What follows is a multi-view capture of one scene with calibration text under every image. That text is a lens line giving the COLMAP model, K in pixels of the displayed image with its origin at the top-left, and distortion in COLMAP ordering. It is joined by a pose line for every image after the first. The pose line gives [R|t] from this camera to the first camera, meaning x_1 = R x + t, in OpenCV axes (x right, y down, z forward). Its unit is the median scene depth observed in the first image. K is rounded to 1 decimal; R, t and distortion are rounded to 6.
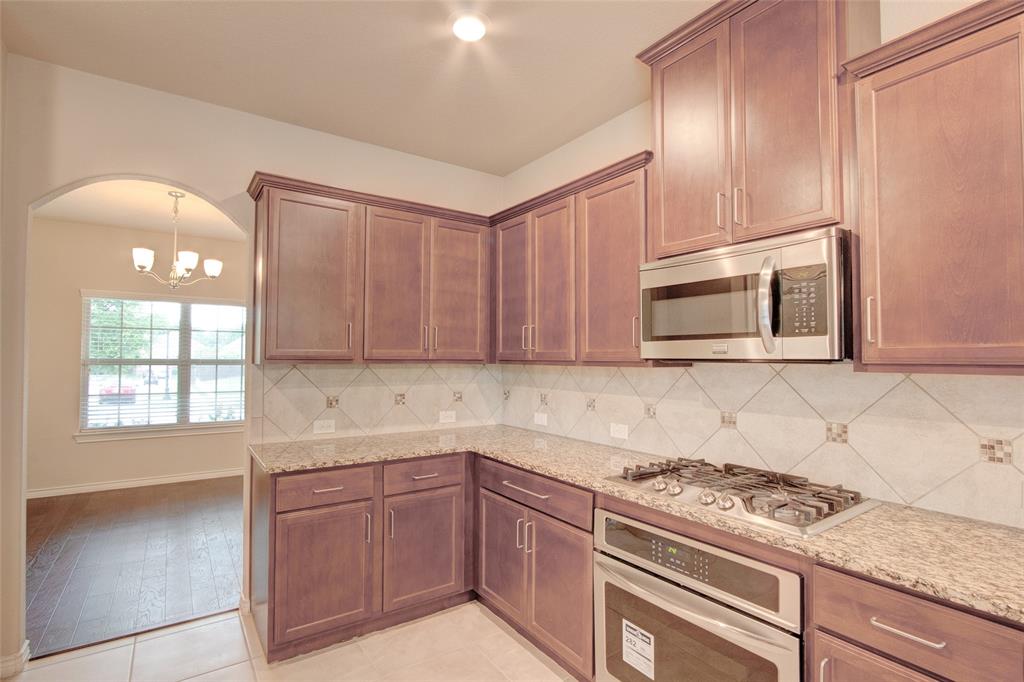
lens RADIAL K [[486.0, 0, 512.0], [0, 486.0, 341.0], [0, 0, 1]] dist [-0.024515, -0.000083]
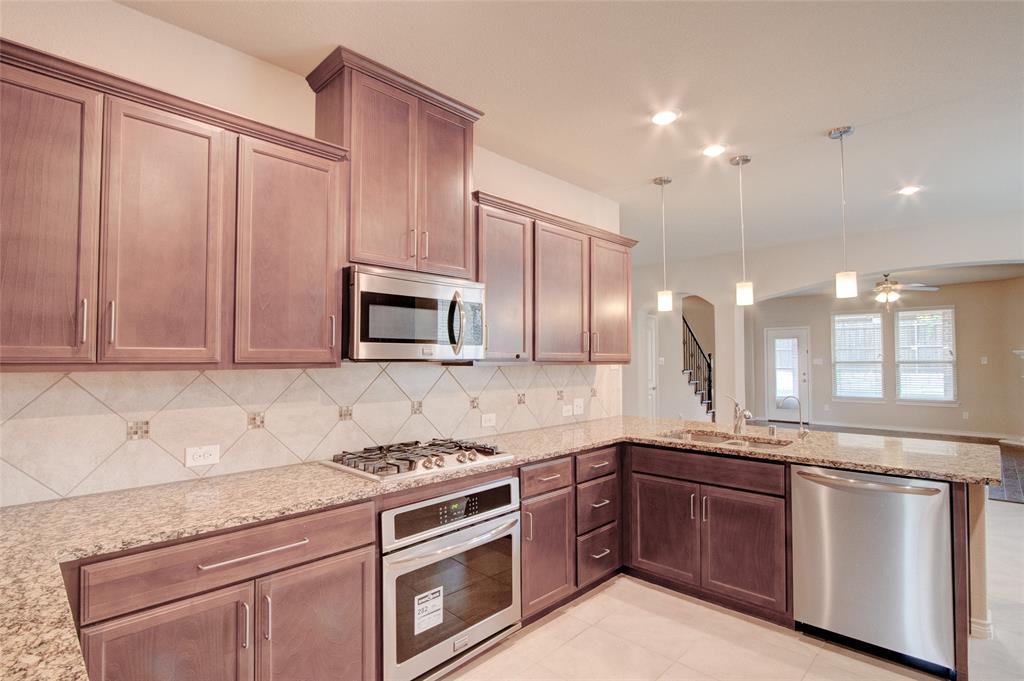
lens RADIAL K [[500.1, 0, 512.0], [0, 500.1, 340.5], [0, 0, 1]] dist [0.000052, -0.000062]
pose [[-0.174508, 0.028923, 0.984231, -0.600369], [-0.036867, 0.998676, -0.035884, 0.016459], [-0.983965, -0.042548, -0.173211, 0.636952]]
